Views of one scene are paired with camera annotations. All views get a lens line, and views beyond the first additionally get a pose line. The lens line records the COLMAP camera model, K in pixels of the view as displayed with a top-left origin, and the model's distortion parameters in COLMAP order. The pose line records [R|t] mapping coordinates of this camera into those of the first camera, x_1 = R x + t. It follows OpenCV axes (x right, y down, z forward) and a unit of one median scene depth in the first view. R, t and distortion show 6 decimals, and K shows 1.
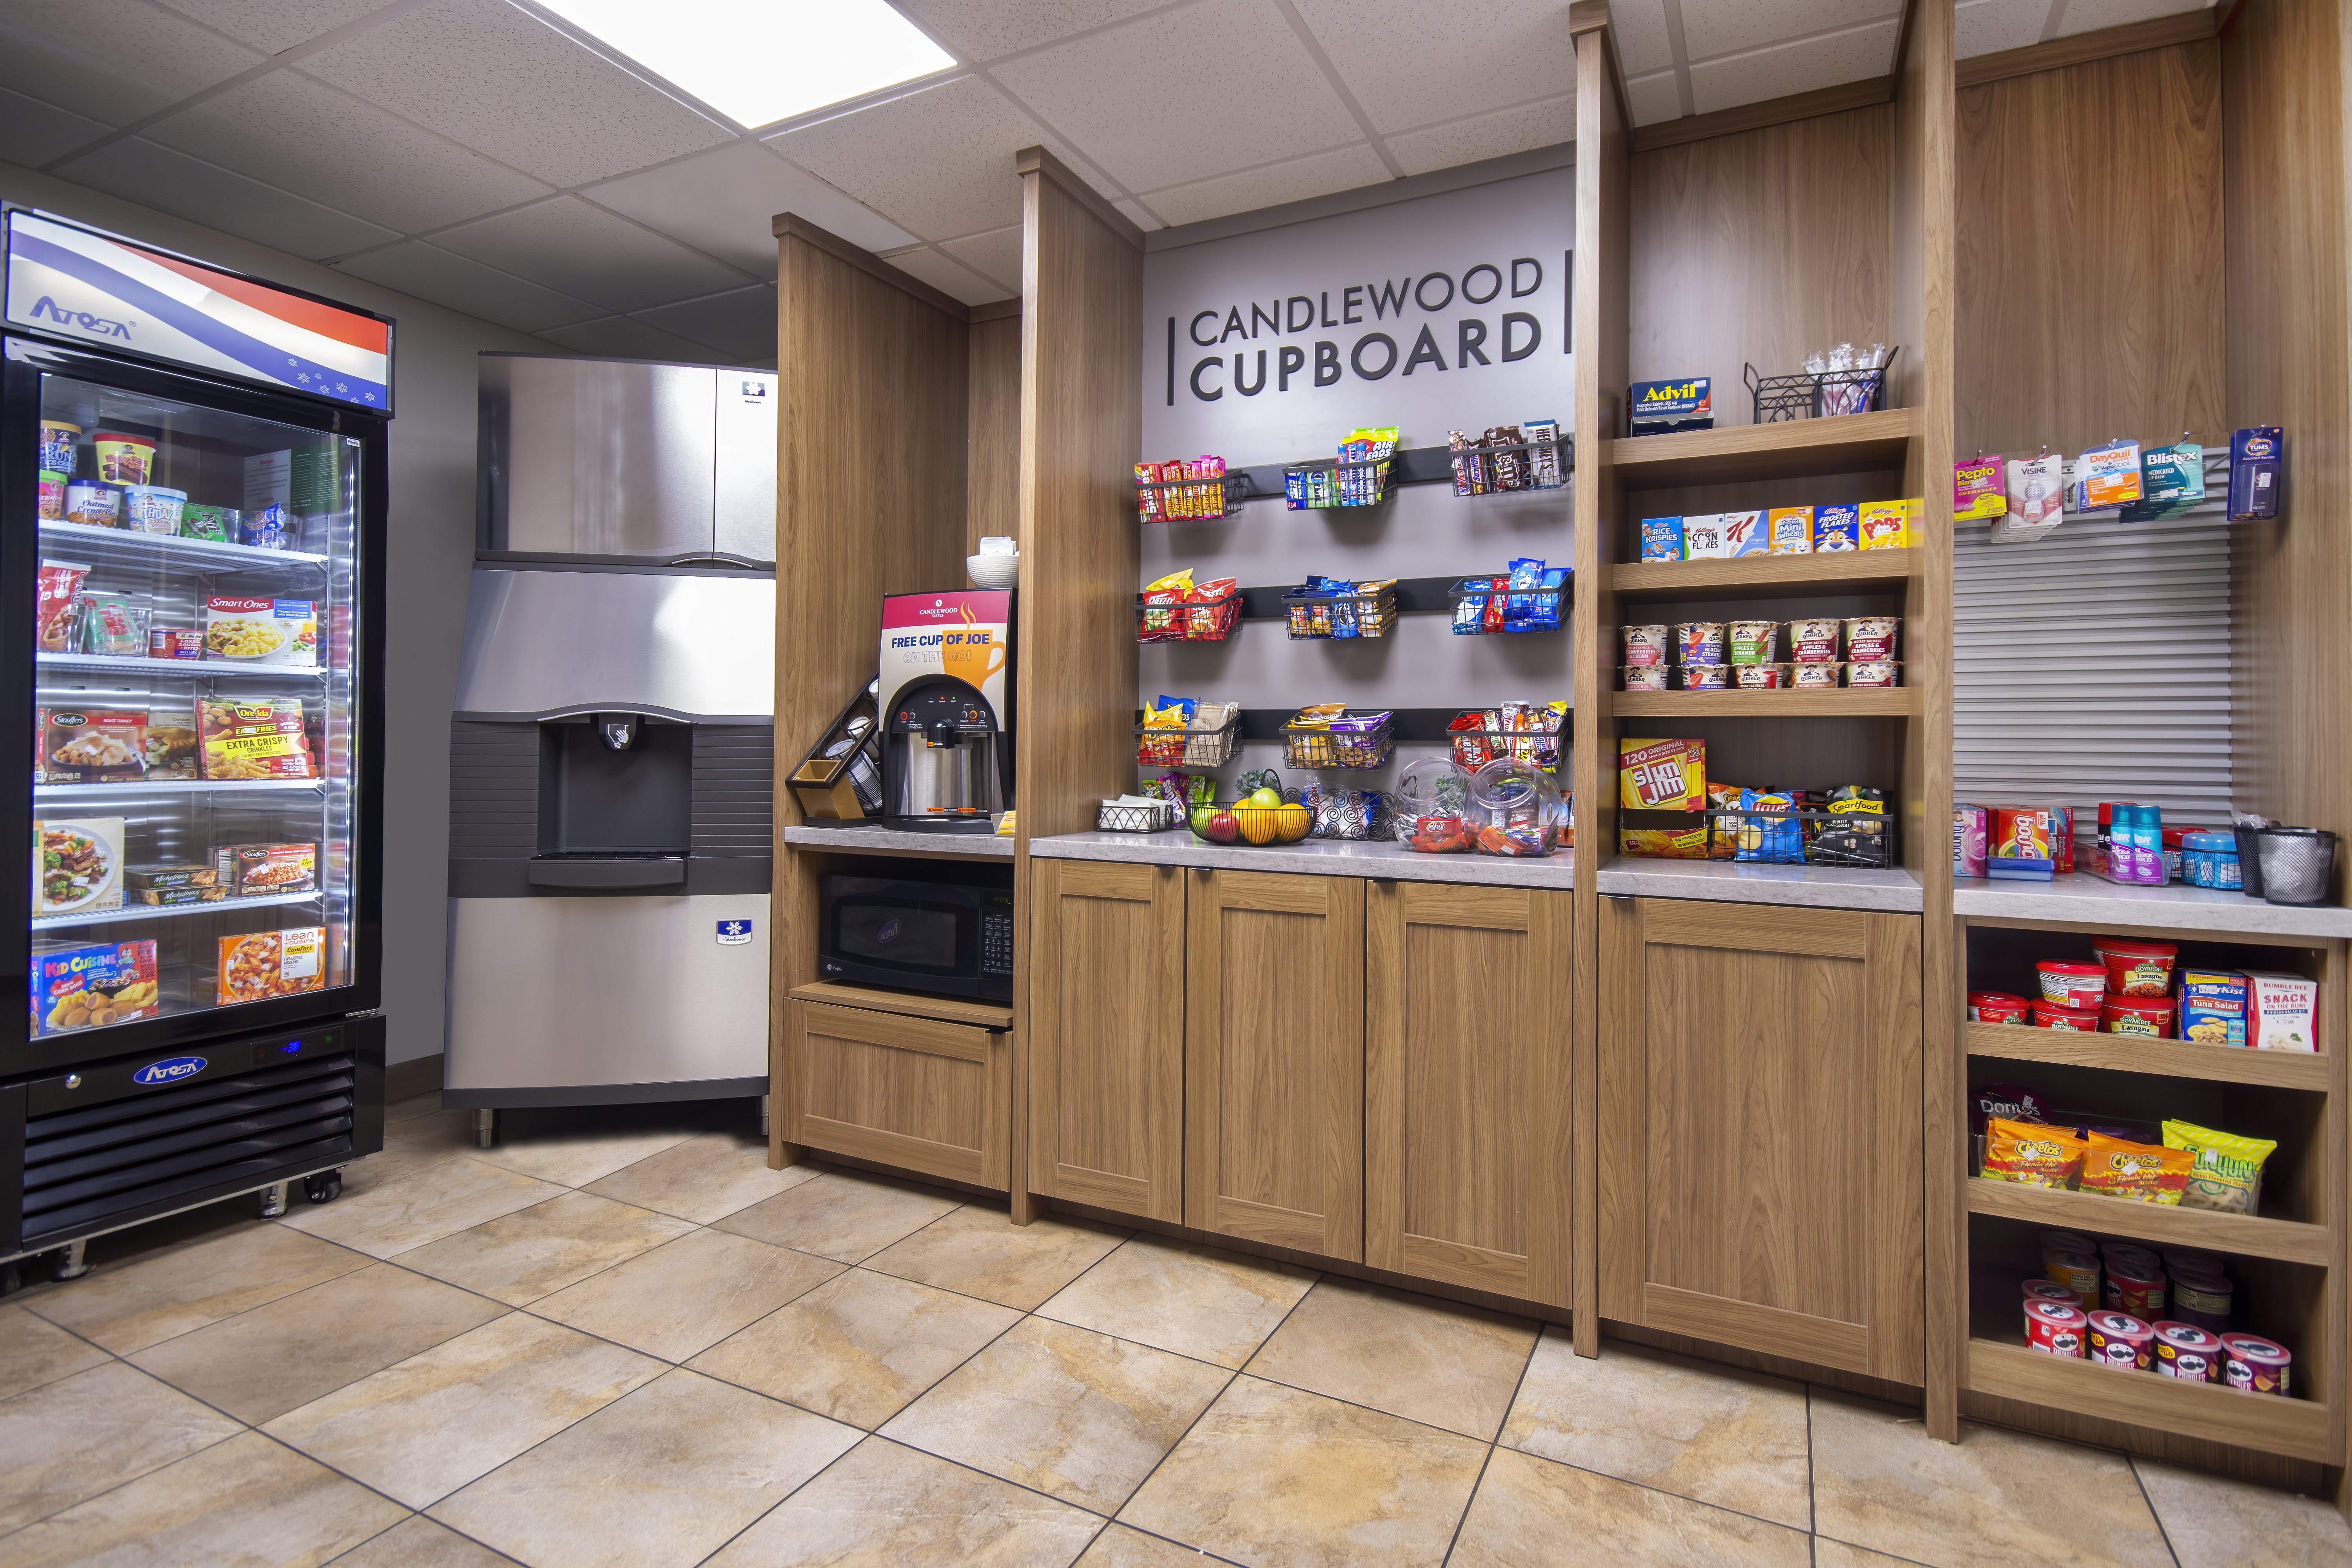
lens RADIAL K [[1208.0, 0, 1134.4], [0, 1208.0, 728.4], [0, 0, 1]] dist [0.029255, 0.000510]
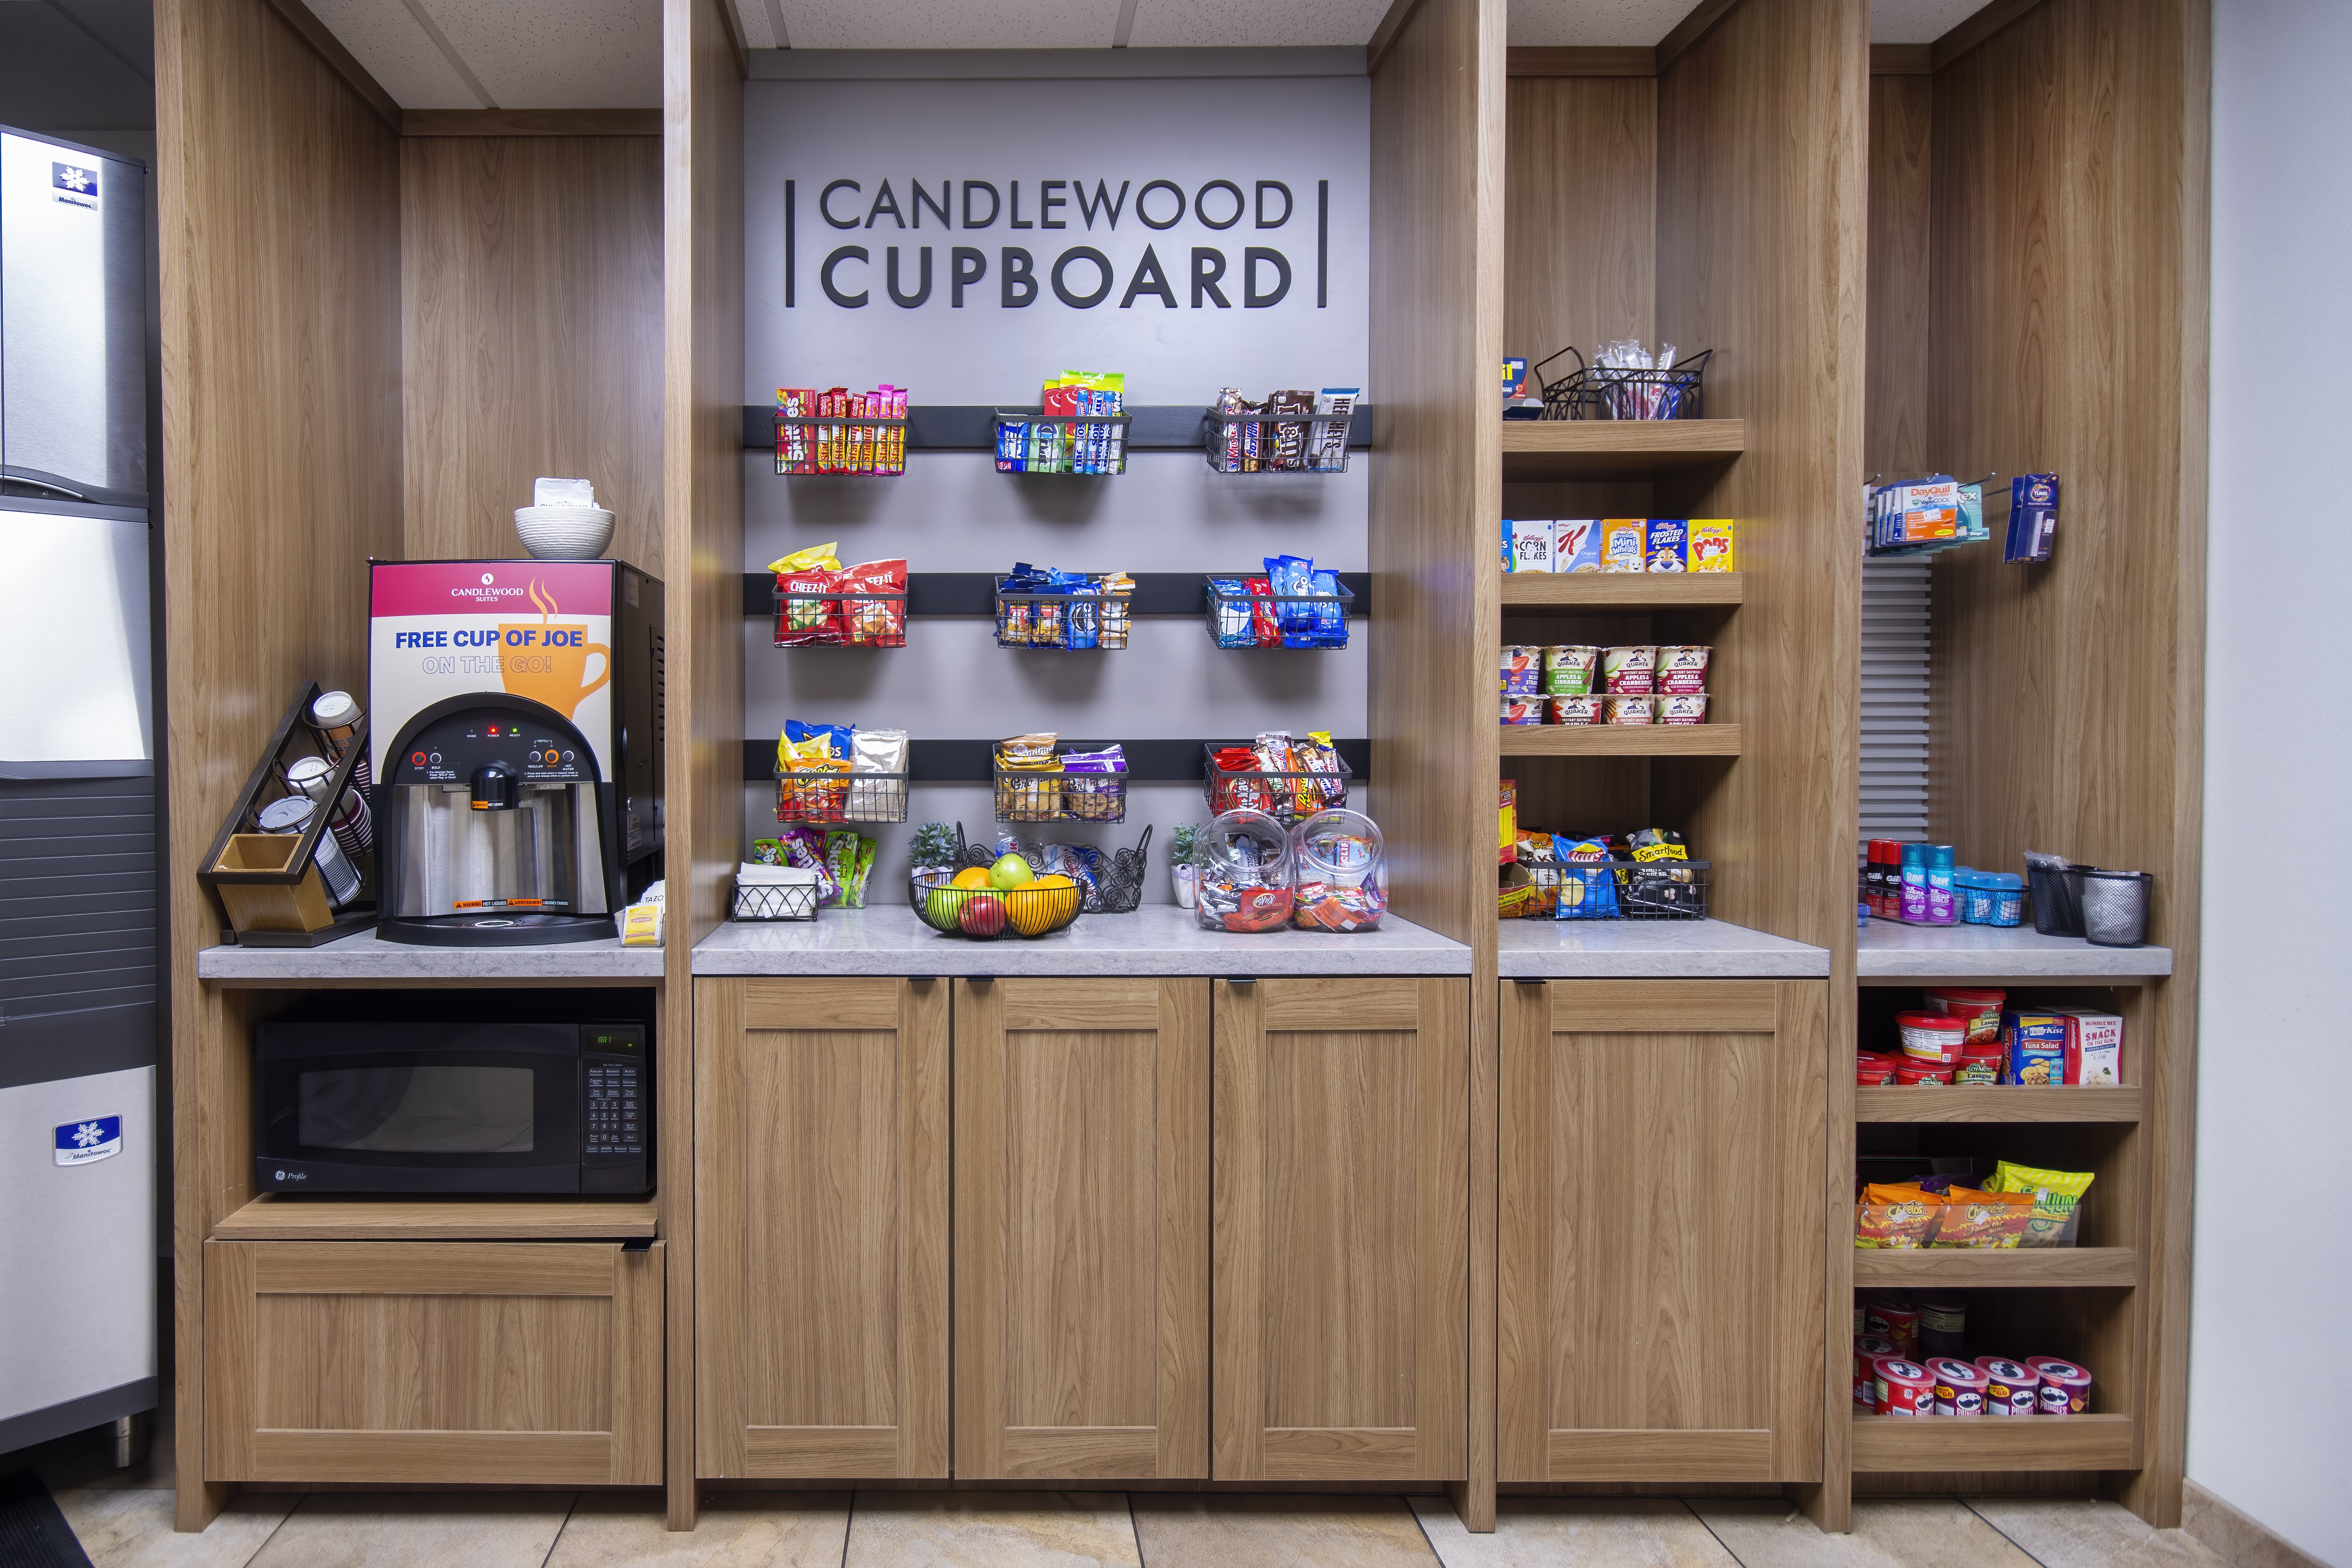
lens RADIAL K [[1446.9, 0, 1176.0], [0, 1446.9, 784.0], [0, 0, 1]] dist [0.019287, 0.003246]
pose [[0.892655, -0.020470, 0.450276, -0.222741], [0.004106, 0.999296, 0.037289, -0.029082], [-0.450722, -0.031438, 0.892111, 0.197721]]
